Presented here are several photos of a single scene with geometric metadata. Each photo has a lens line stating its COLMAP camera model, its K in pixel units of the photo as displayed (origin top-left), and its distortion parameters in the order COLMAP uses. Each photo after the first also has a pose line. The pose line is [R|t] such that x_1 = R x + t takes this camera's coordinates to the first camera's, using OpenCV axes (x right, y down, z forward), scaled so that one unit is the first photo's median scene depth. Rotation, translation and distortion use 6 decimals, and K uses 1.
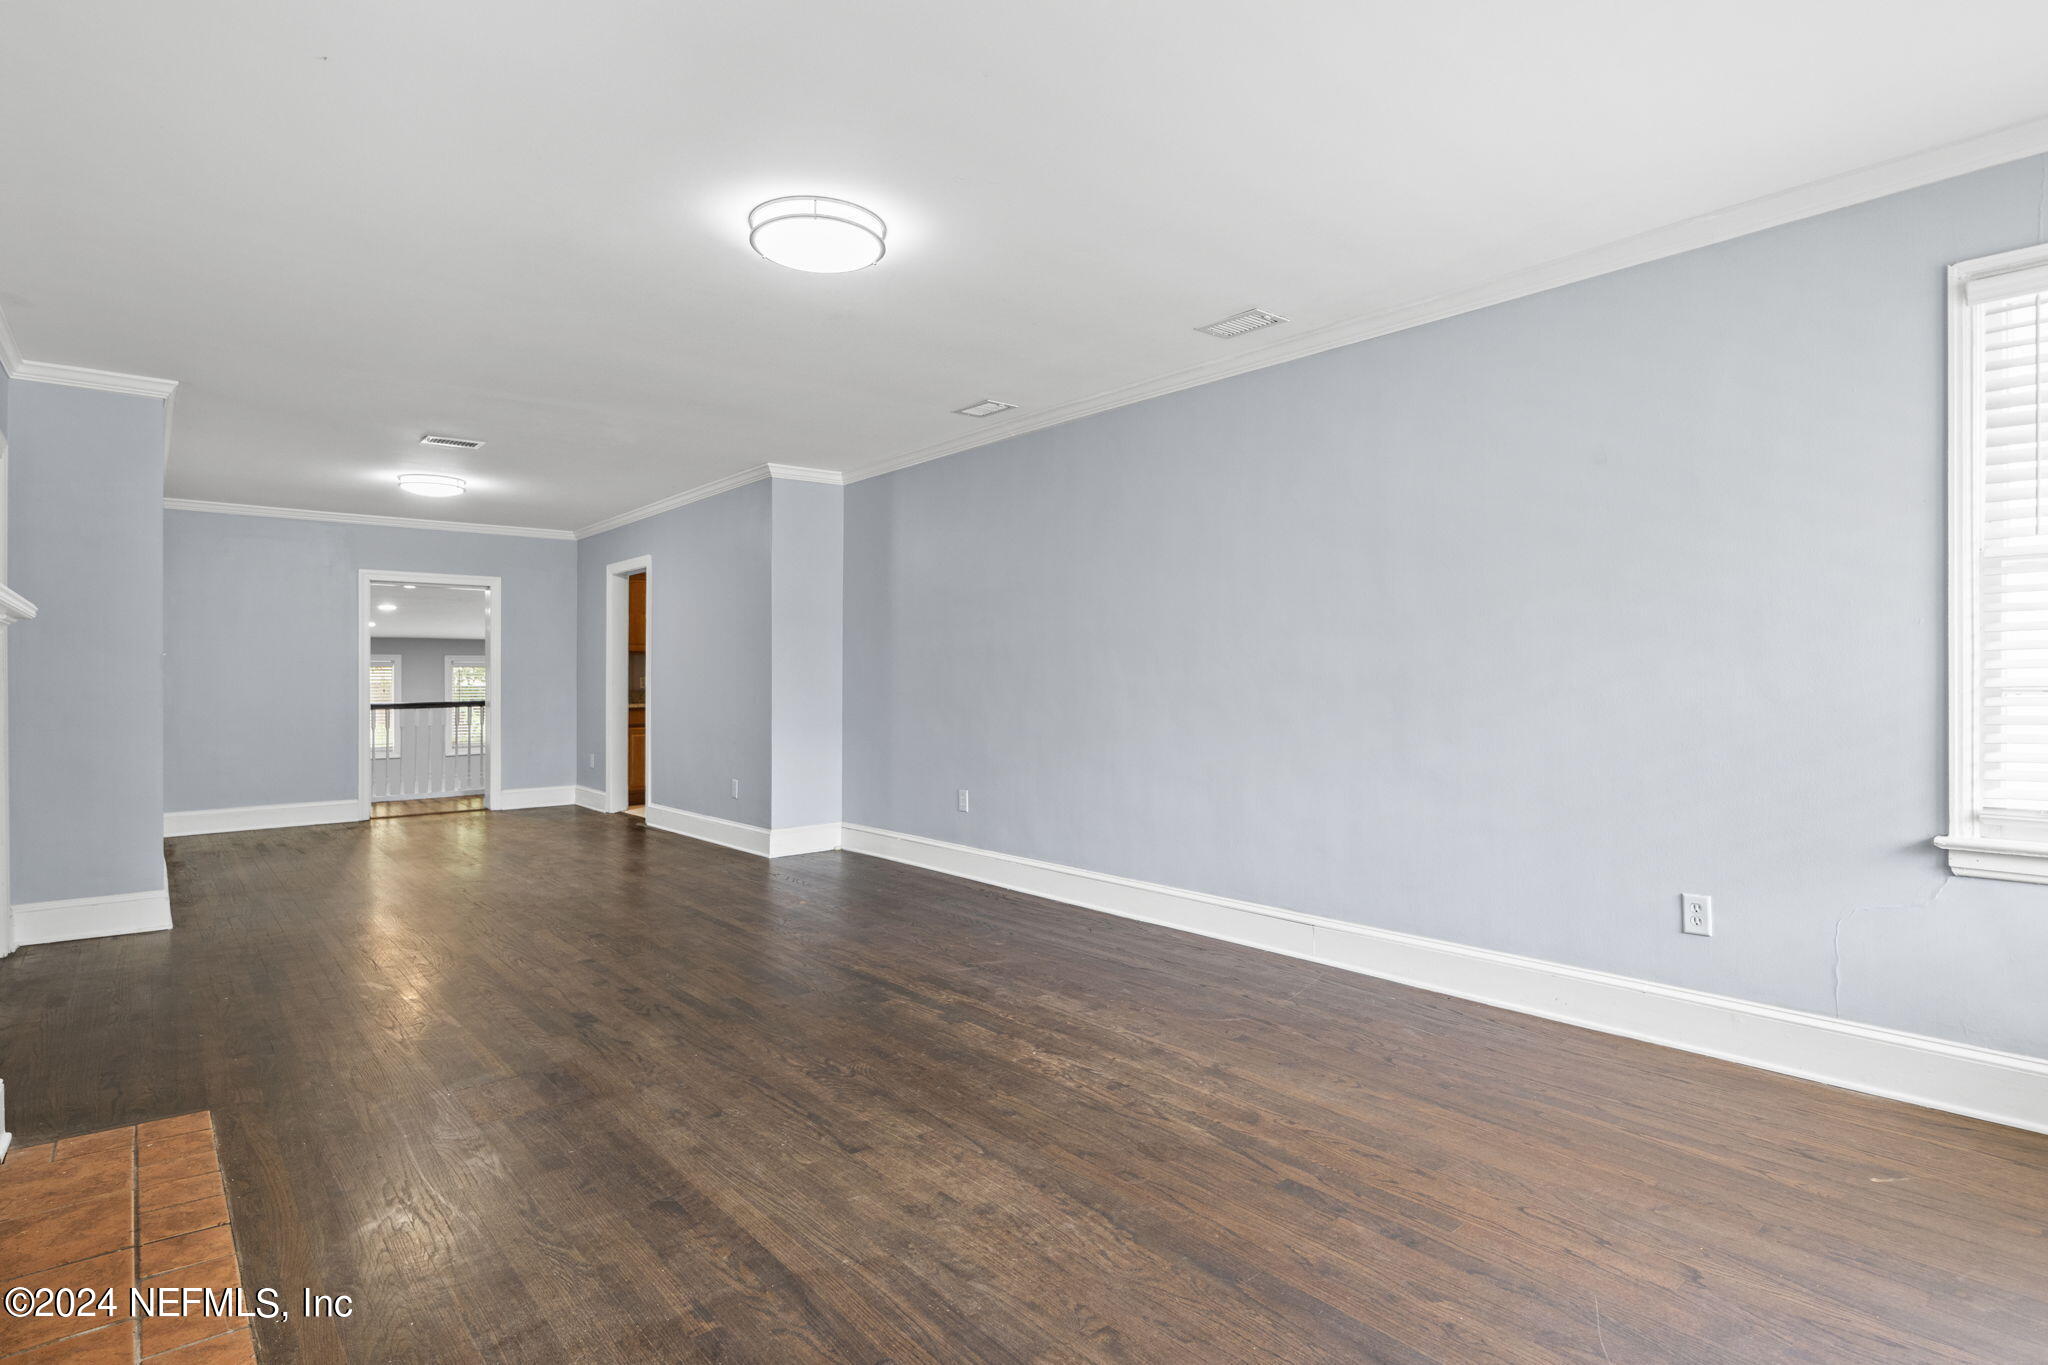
lens RADIAL K [[1036.0, 0, 1023.0], [0, 1036.0, 677.1], [0, 0, 1]] dist [-0.010074, 0.003600]
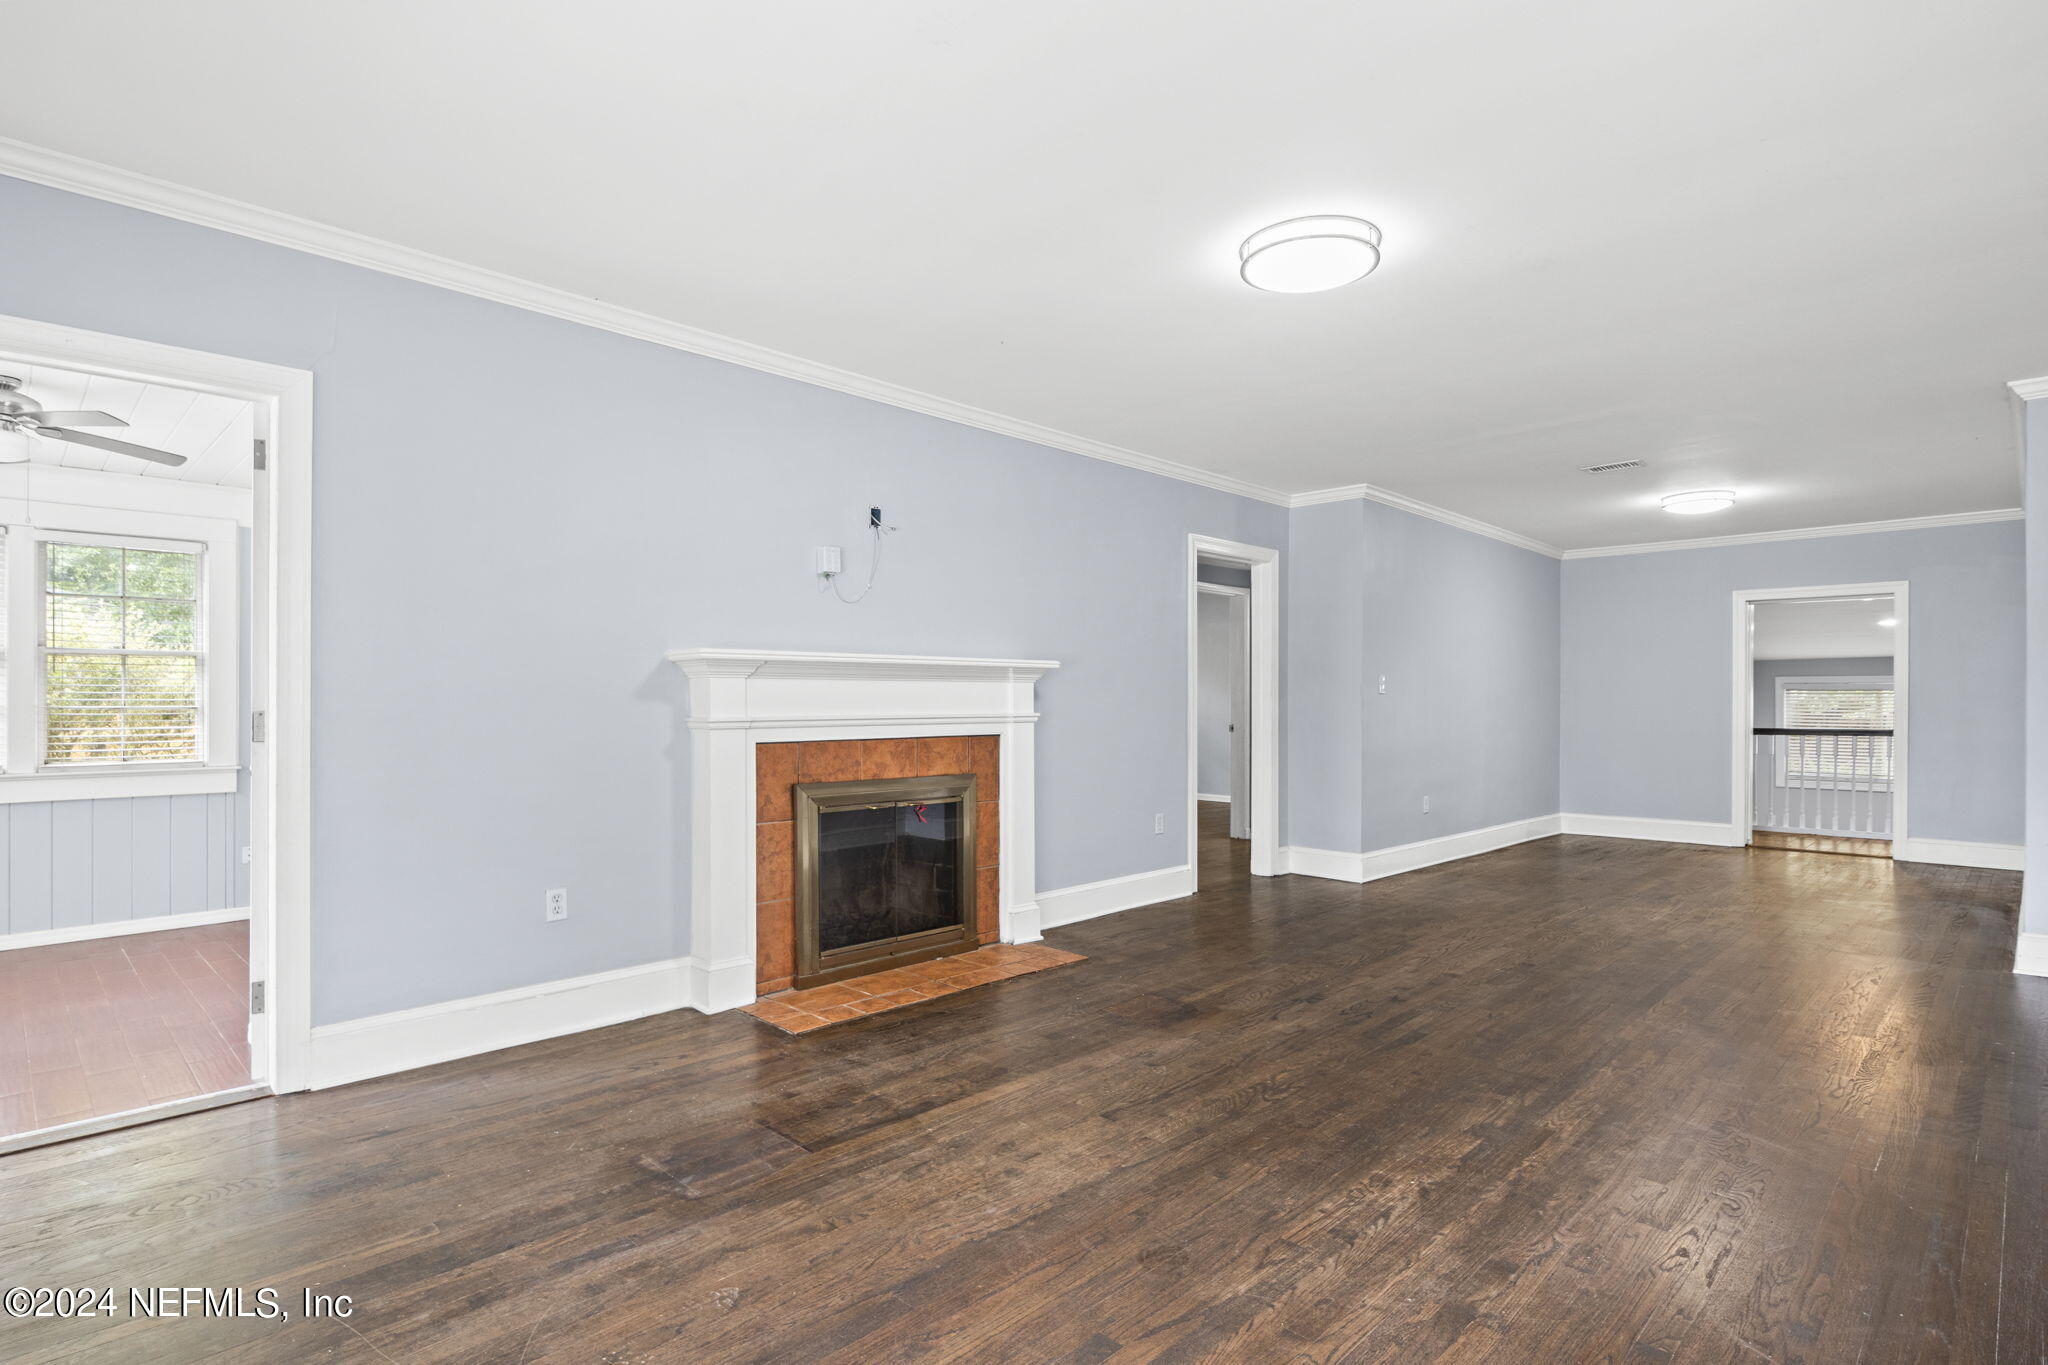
lens RADIAL K [[1036.0, 0, 1021.3], [0, 1036.0, 714.0], [0, 0, 1]] dist [-0.010074, 0.003600]
pose [[0.088242, 0.014824, -0.995989, 0.792052], [-0.002417, 0.999889, 0.014668, -0.001860], [0.996096, 0.001113, 0.088268, 0.665001]]
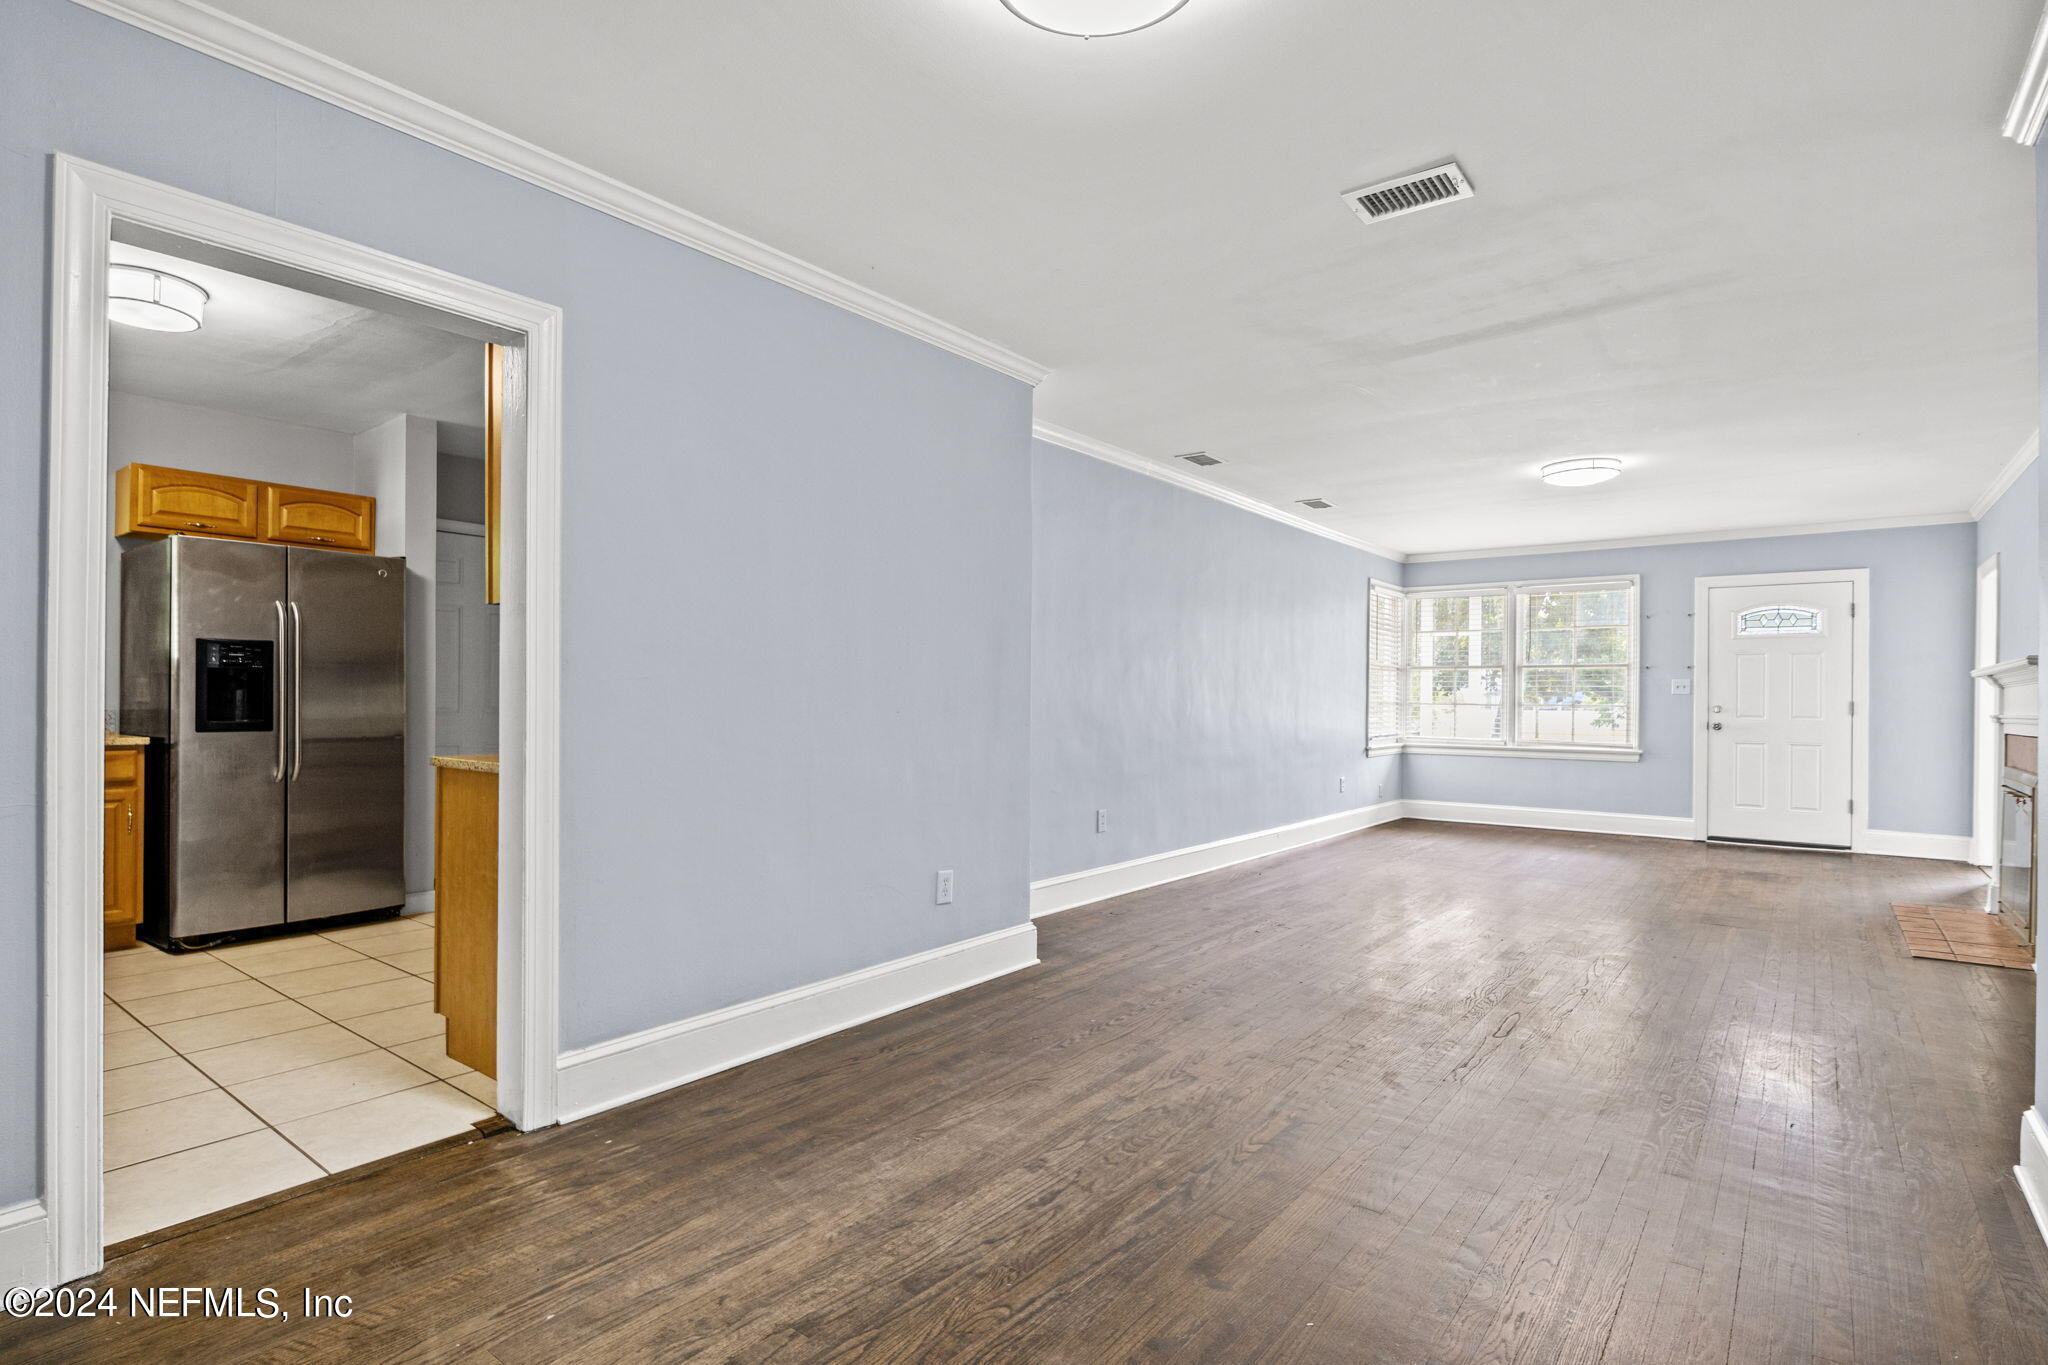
lens RADIAL K [[1036.0, 0, 1010.4], [0, 1036.0, 700.6], [0, 0, 1]] dist [-0.010074, 0.003600]
pose [[-0.187335, 0.002518, 0.982293, -1.957387], [-0.006901, 0.999969, -0.003879, 0.014894], [-0.982272, -0.007506, -0.187312, 2.490914]]
